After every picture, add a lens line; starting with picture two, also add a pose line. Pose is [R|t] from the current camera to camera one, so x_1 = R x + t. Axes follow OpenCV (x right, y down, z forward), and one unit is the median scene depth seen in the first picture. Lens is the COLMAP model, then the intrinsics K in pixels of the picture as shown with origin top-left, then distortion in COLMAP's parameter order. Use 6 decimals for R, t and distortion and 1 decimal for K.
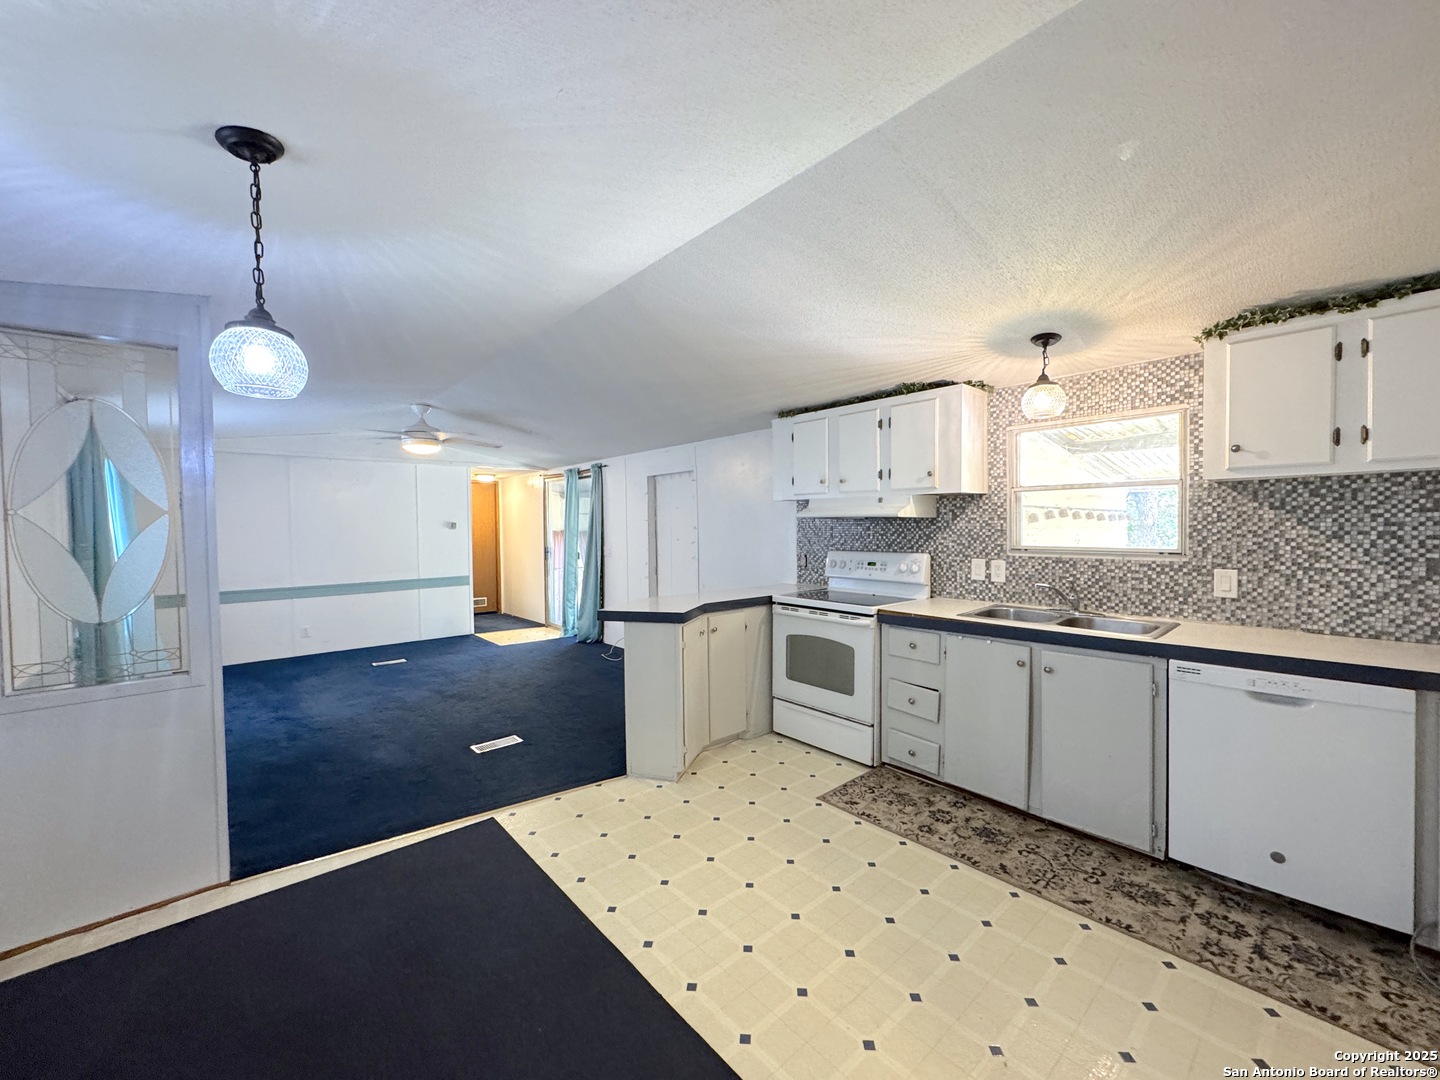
lens RADIAL K [[573.5, 0, 720.6], [0, 573.5, 538.2], [0, 0, 1]] dist [-0.002056, 0.000560]
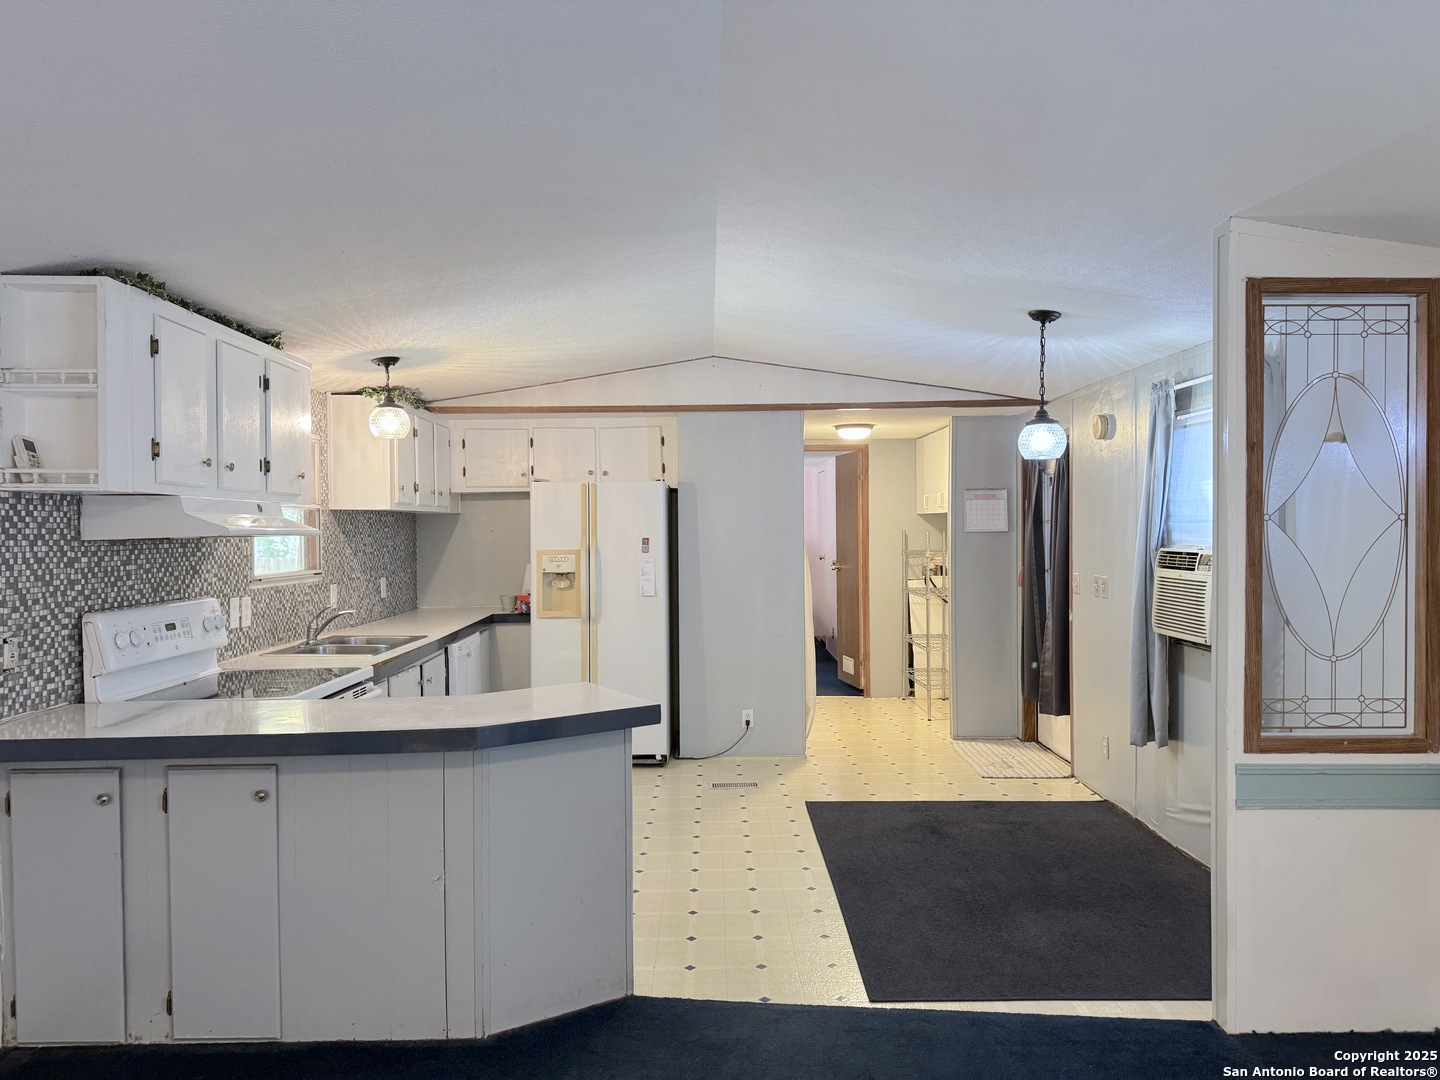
lens RADIAL K [[1006.6, 0, 720.4], [0, 1006.6, 538.5], [0, 0, 1]] dist [0.069940, -0.078062]
pose [[-0.758095, 0.009454, 0.652075, -0.986302], [0.030433, 0.999318, 0.020894, -0.053755], [-0.651433, 0.035684, -0.757866, 1.893961]]
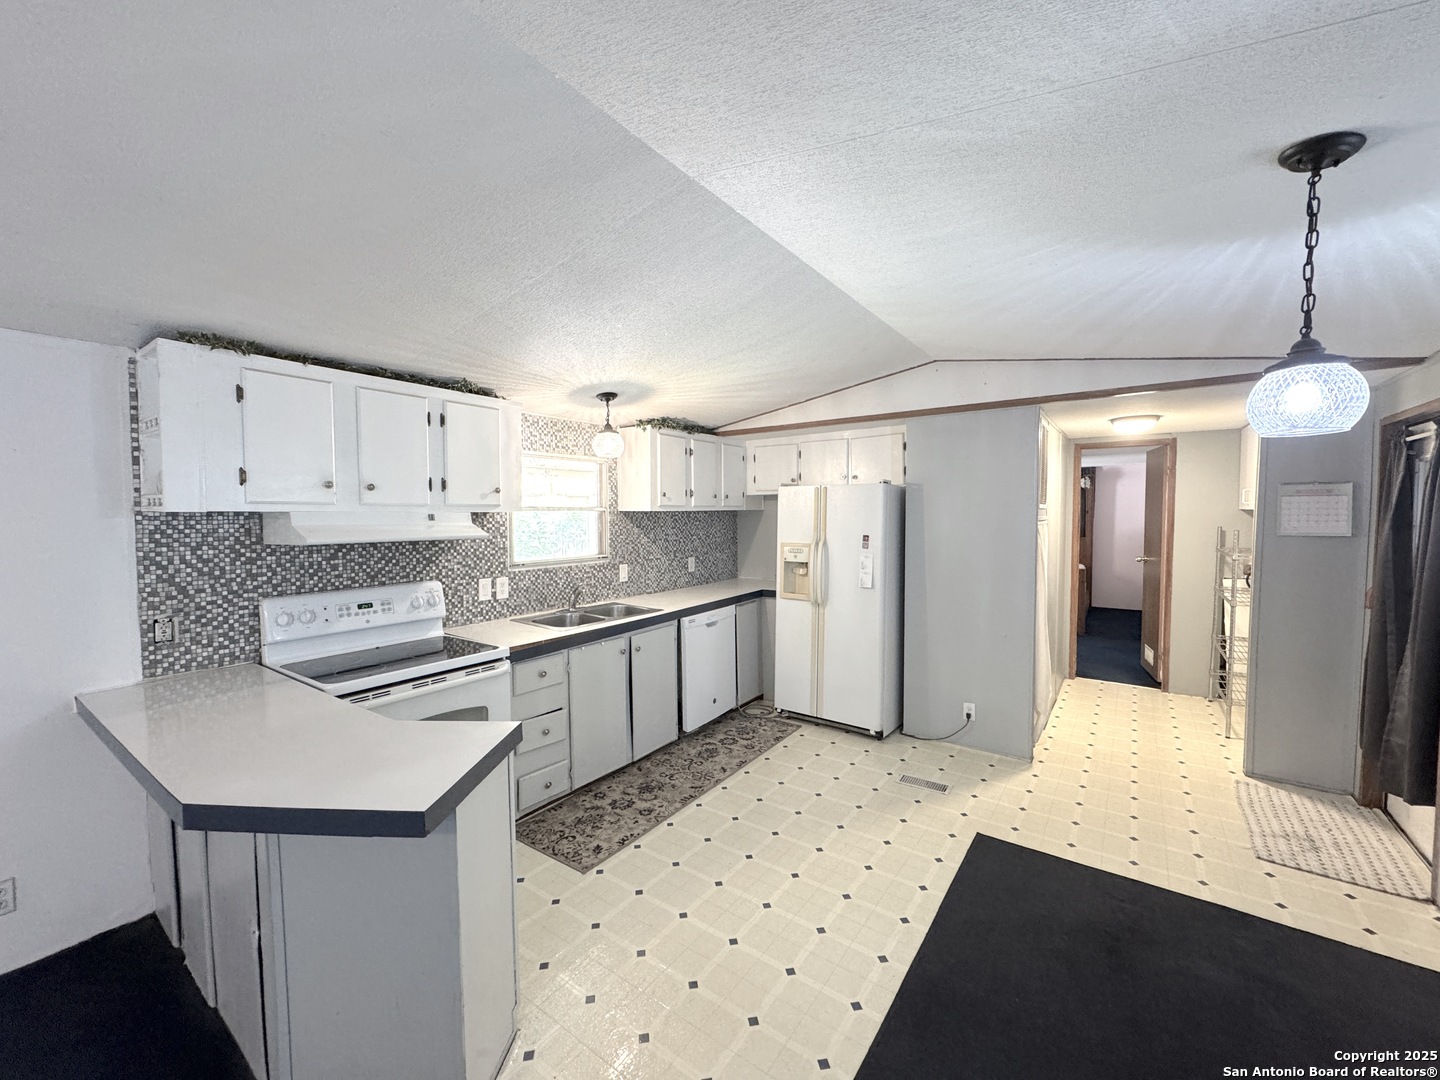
lens RADIAL K [[573.5, 0, 721.7], [0, 573.5, 536.2], [0, 0, 1]] dist [-0.002056, 0.000560]
pose [[-0.224203, -0.033002, 0.973984, -0.711670], [0.028949, 0.998760, 0.040505, -0.077390], [-0.974112, 0.037277, -0.222970, 1.004218]]
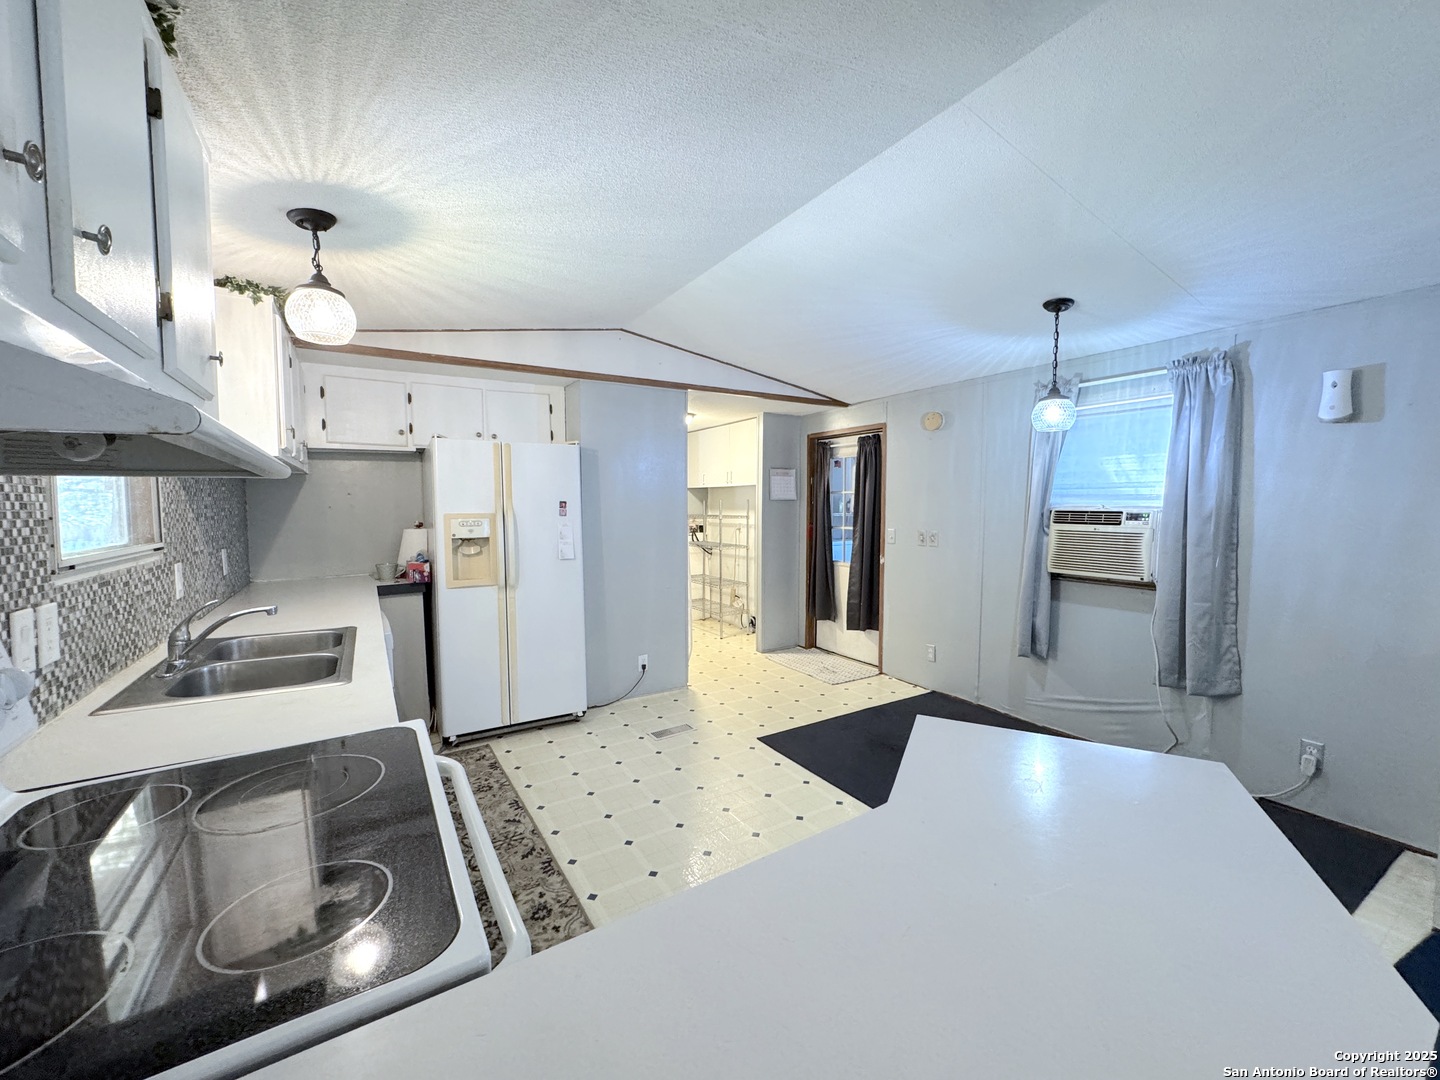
lens RADIAL K [[573.5, 0, 716.9], [0, 573.5, 538.9], [0, 0, 1]] dist [-0.002056, 0.000560]
pose [[-0.985604, 0.001493, 0.169062, 0.006607], [0.015700, 0.996448, 0.082730, -0.030857], [-0.168338, 0.084194, -0.982127, 1.525016]]
